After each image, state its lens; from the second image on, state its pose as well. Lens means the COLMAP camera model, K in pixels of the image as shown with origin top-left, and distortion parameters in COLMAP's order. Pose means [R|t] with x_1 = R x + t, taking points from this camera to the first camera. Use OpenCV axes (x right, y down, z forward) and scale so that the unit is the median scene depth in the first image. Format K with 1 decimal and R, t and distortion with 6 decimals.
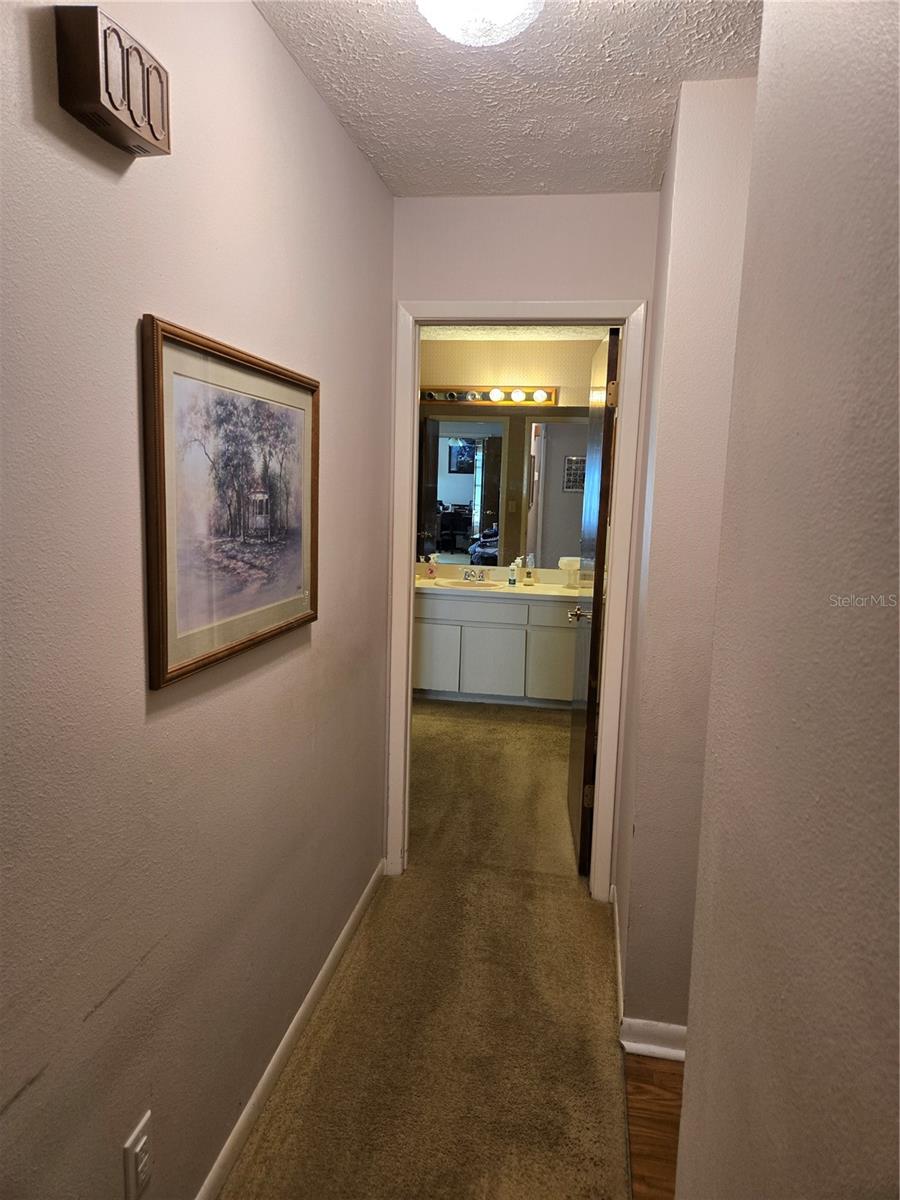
lens RADIAL K [[803.0, 0, 451.8], [0, 803.0, 603.1], [0, 0, 1]] dist [0.041214, -0.023732]
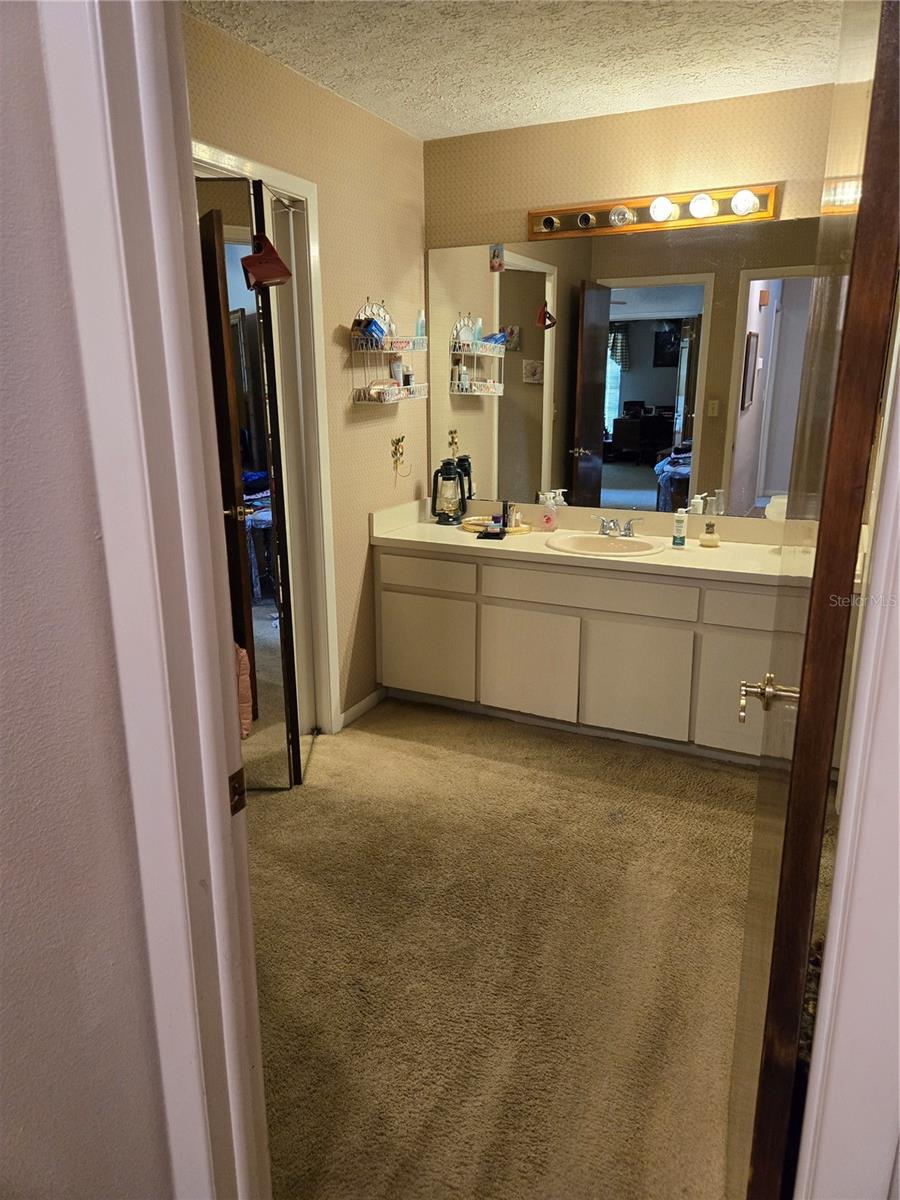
lens RADIAL K [[803.0, 0, 446.2], [0, 803.0, 594.8], [0, 0, 1]] dist [0.041214, -0.023732]
pose [[0.961974, 0.036111, -0.270743, 0.072778], [-0.007475, 0.994331, 0.106062, -0.048659], [0.273039, -0.100005, 0.956791, 0.387003]]
